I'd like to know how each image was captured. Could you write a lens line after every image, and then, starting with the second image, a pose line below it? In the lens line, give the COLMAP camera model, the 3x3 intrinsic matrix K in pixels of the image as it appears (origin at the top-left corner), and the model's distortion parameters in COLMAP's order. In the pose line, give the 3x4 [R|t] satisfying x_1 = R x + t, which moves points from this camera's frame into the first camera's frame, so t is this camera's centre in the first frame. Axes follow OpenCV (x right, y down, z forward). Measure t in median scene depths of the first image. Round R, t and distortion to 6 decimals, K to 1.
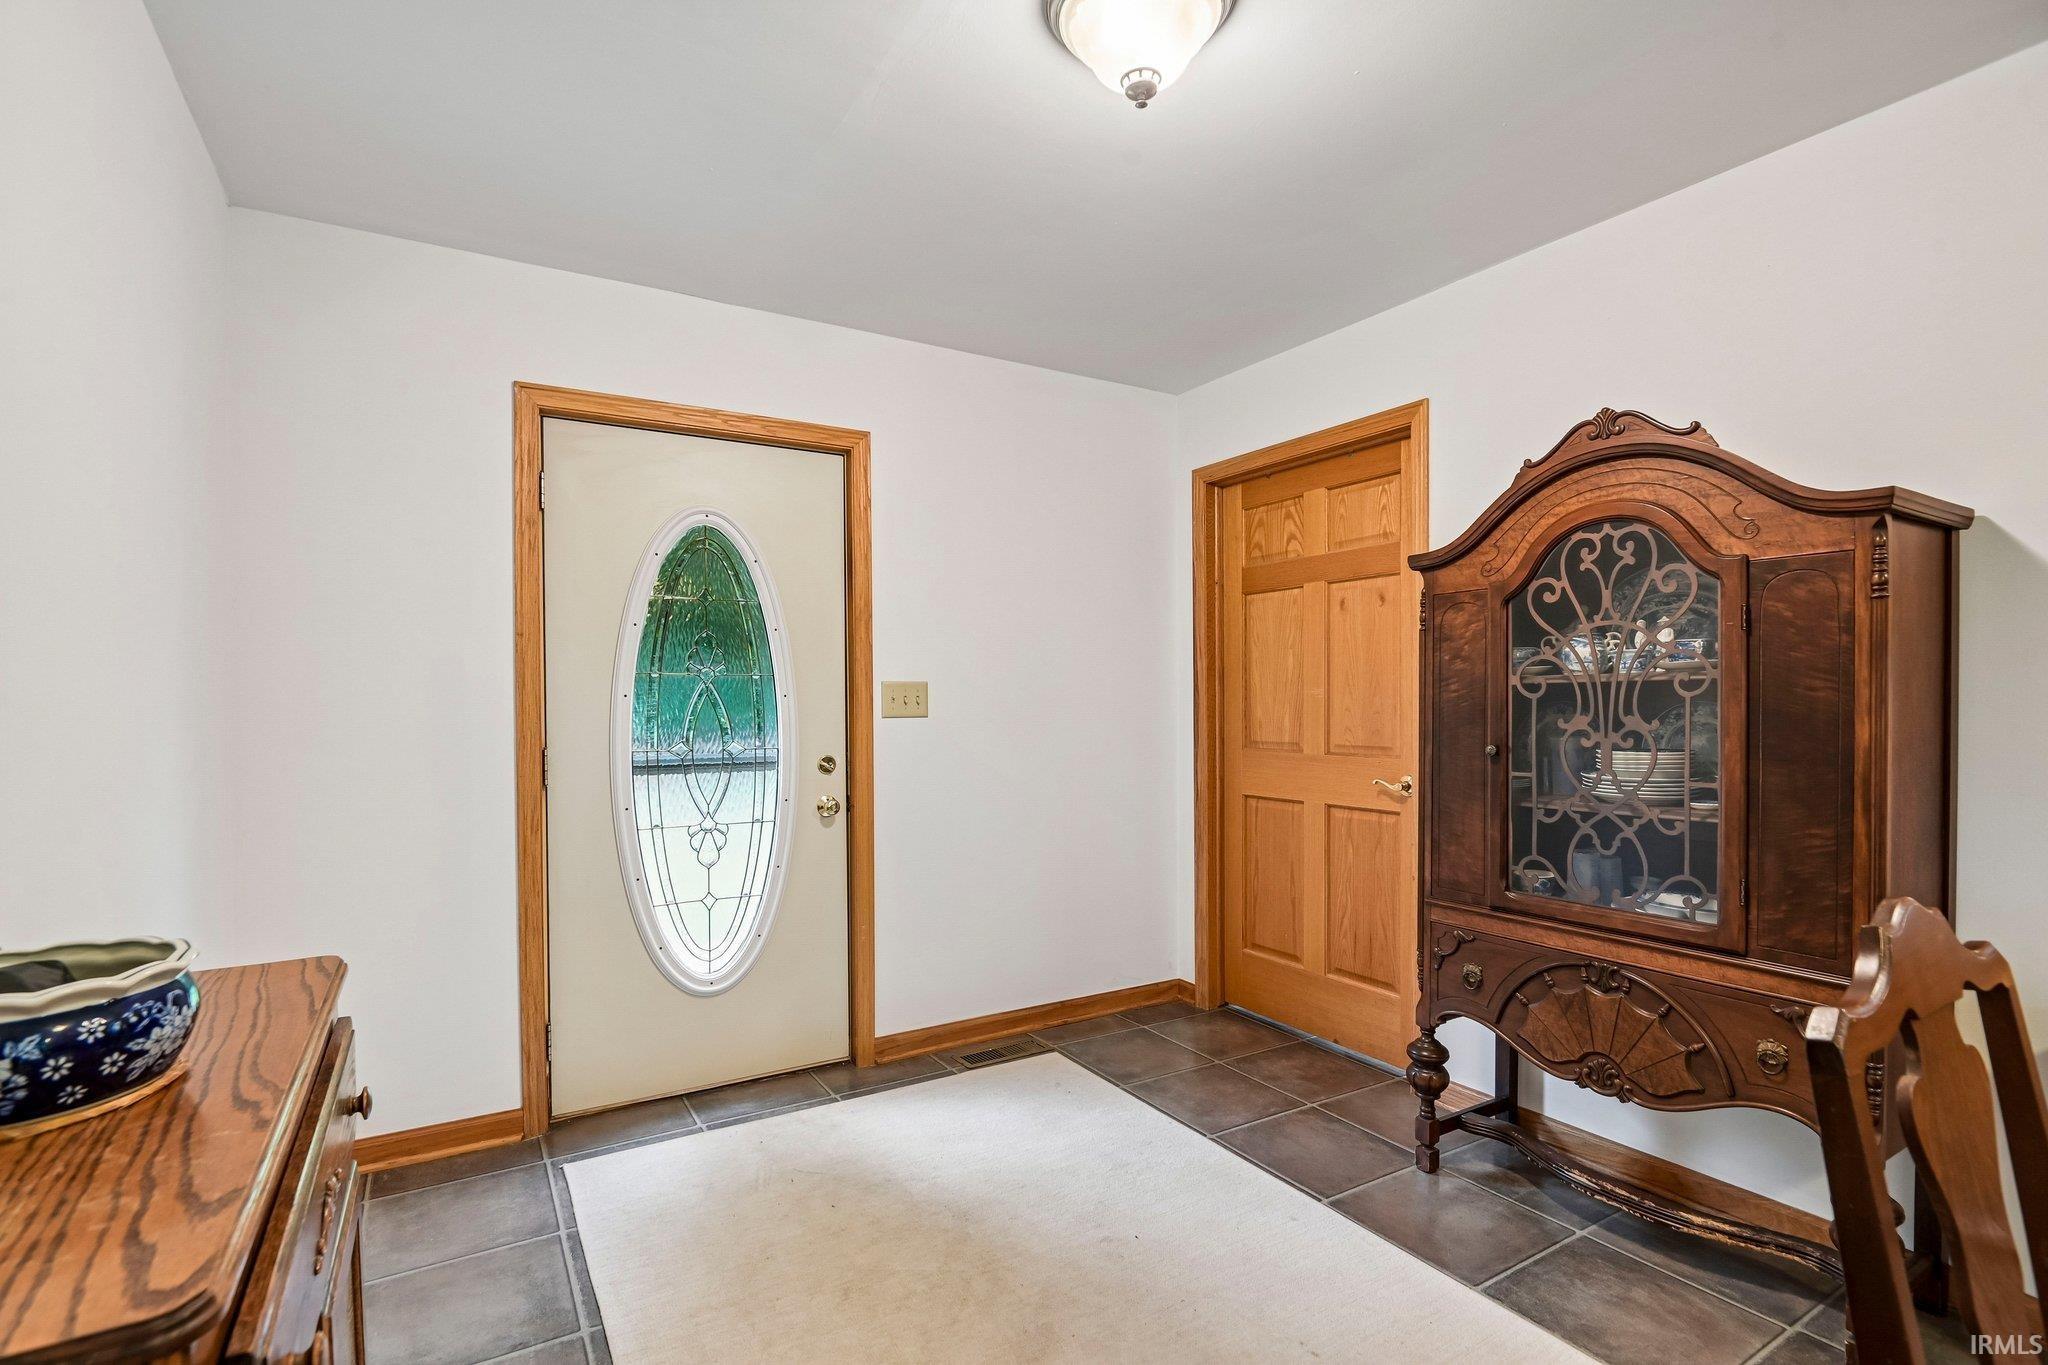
lens RADIAL K [[943.4, 0, 1020.6], [0, 943.4, 691.3], [0, 0, 1]] dist [-0.000980, -0.000147]
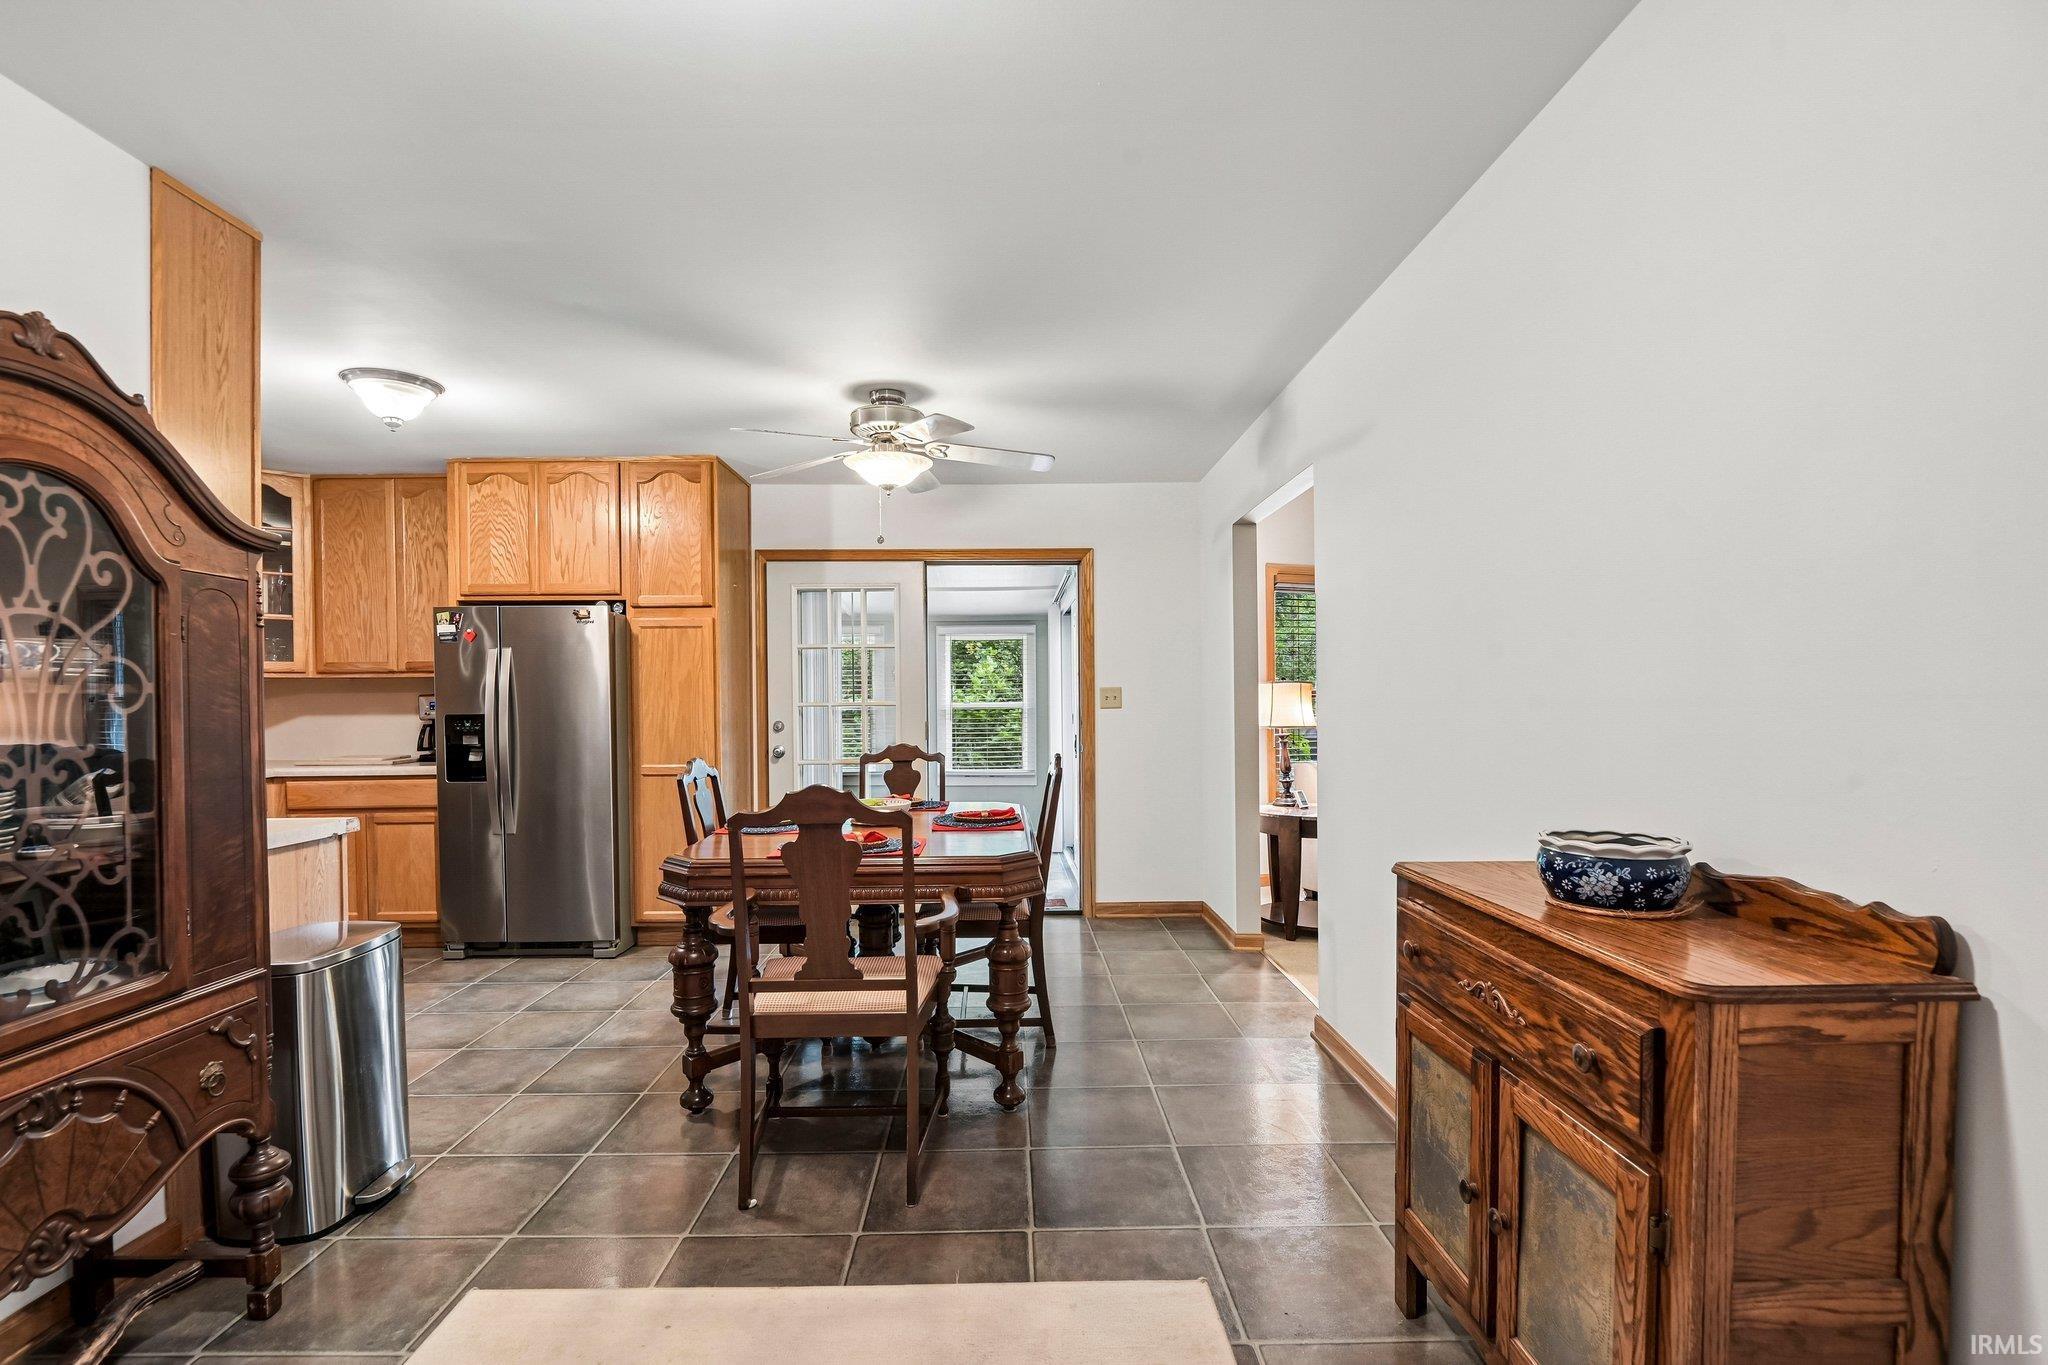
lens RADIAL K [[943.4, 0, 1023.2], [0, 943.4, 693.9], [0, 0, 1]] dist [-0.000980, -0.000147]
pose [[-0.860667, 0.023524, 0.508624, -0.396505], [0.014740, 0.999665, -0.021292, 0.016813], [-0.508954, -0.010828, -0.860725, 1.275773]]
